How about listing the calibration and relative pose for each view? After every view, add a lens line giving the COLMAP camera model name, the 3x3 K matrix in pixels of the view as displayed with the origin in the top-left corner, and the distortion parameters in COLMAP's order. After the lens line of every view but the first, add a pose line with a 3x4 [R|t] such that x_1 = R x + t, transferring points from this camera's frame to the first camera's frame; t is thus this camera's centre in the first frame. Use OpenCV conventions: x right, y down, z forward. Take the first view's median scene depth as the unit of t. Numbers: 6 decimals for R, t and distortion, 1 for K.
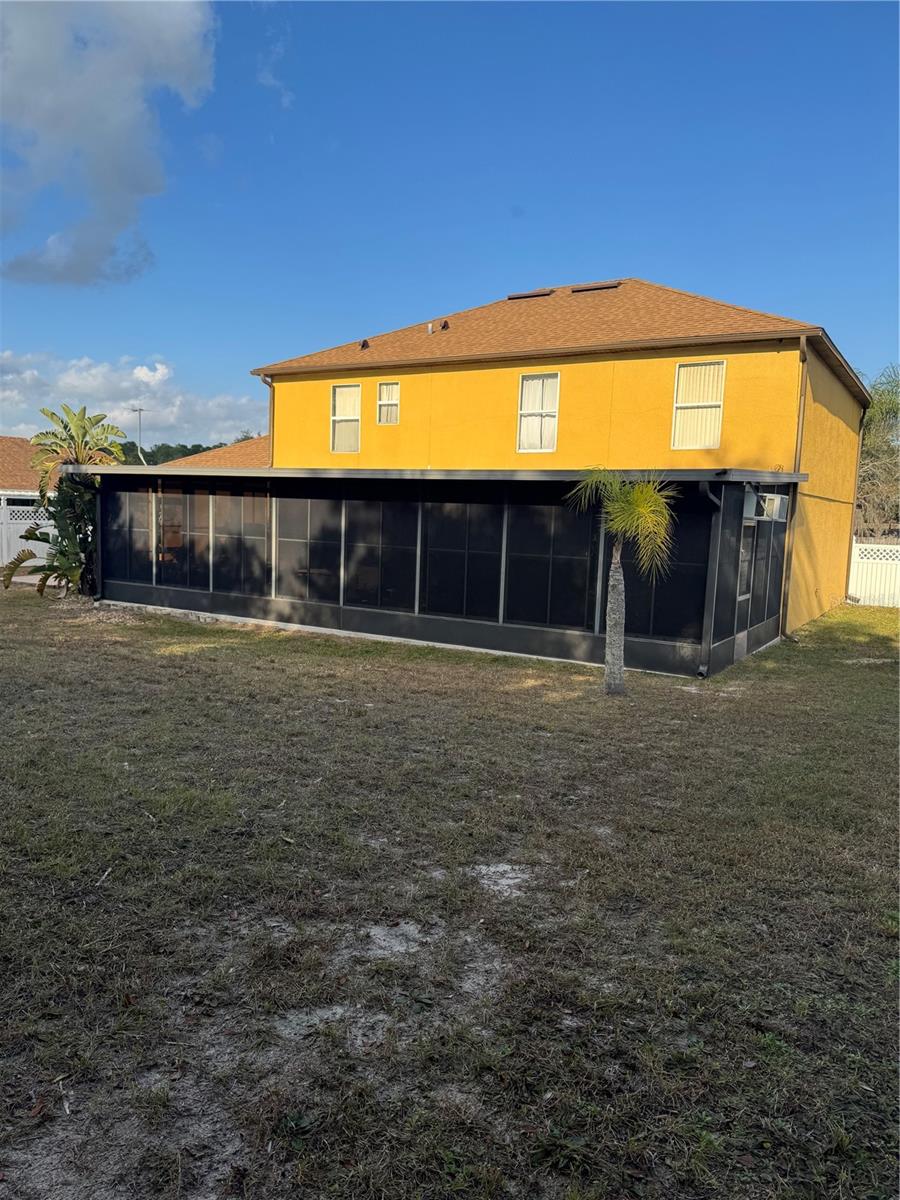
lens RADIAL K [[839.2, 0, 450.0], [0, 839.2, 600.0], [0, 0, 1]] dist [0.168064, -0.351283]
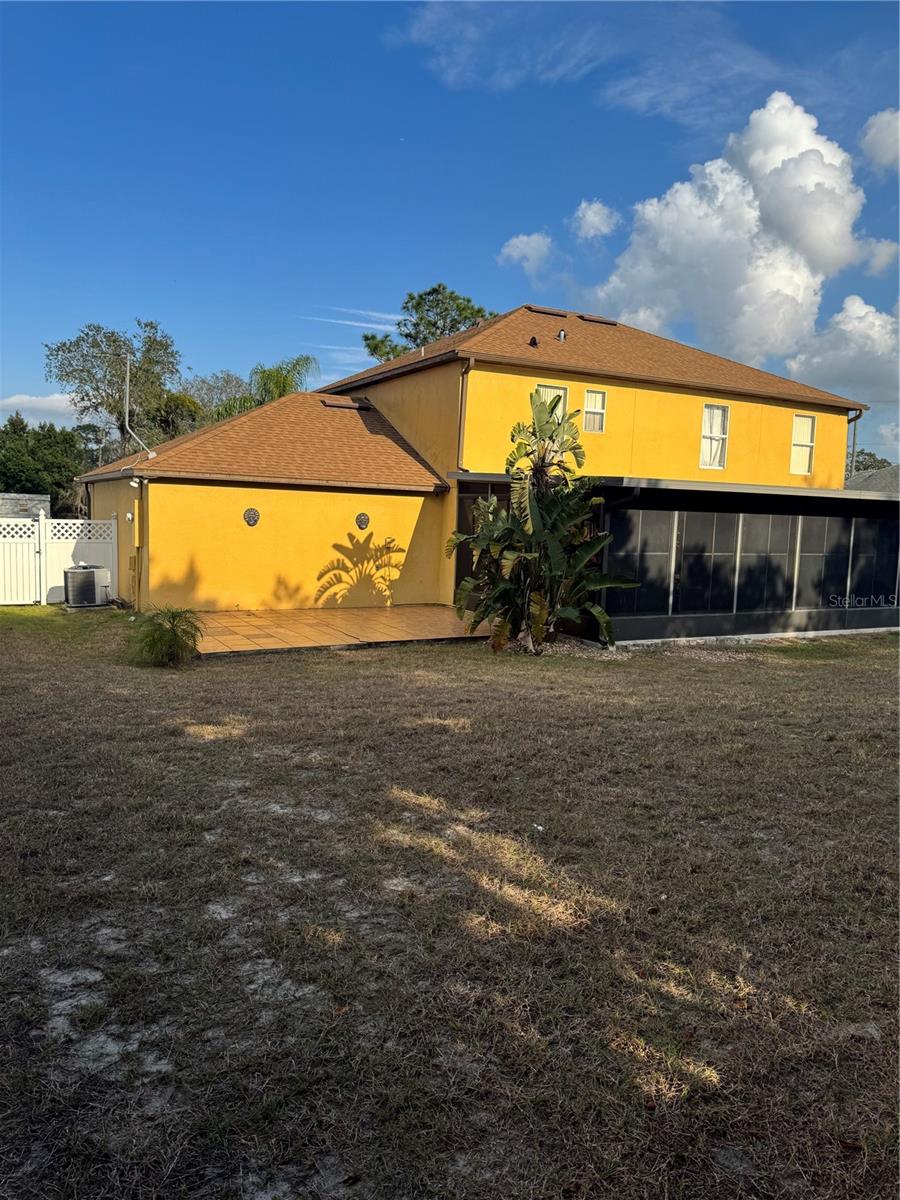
lens RADIAL K [[818.9, 0, 450.0], [0, 818.9, 600.0], [0, 0, 1]] dist [-0.001924, -0.001177]
pose [[0.524661, -0.112466, 0.843850, -1.259015], [0.075241, 0.993482, 0.085628, -0.132556], [-0.847980, 0.018566, 0.529703, 0.797370]]
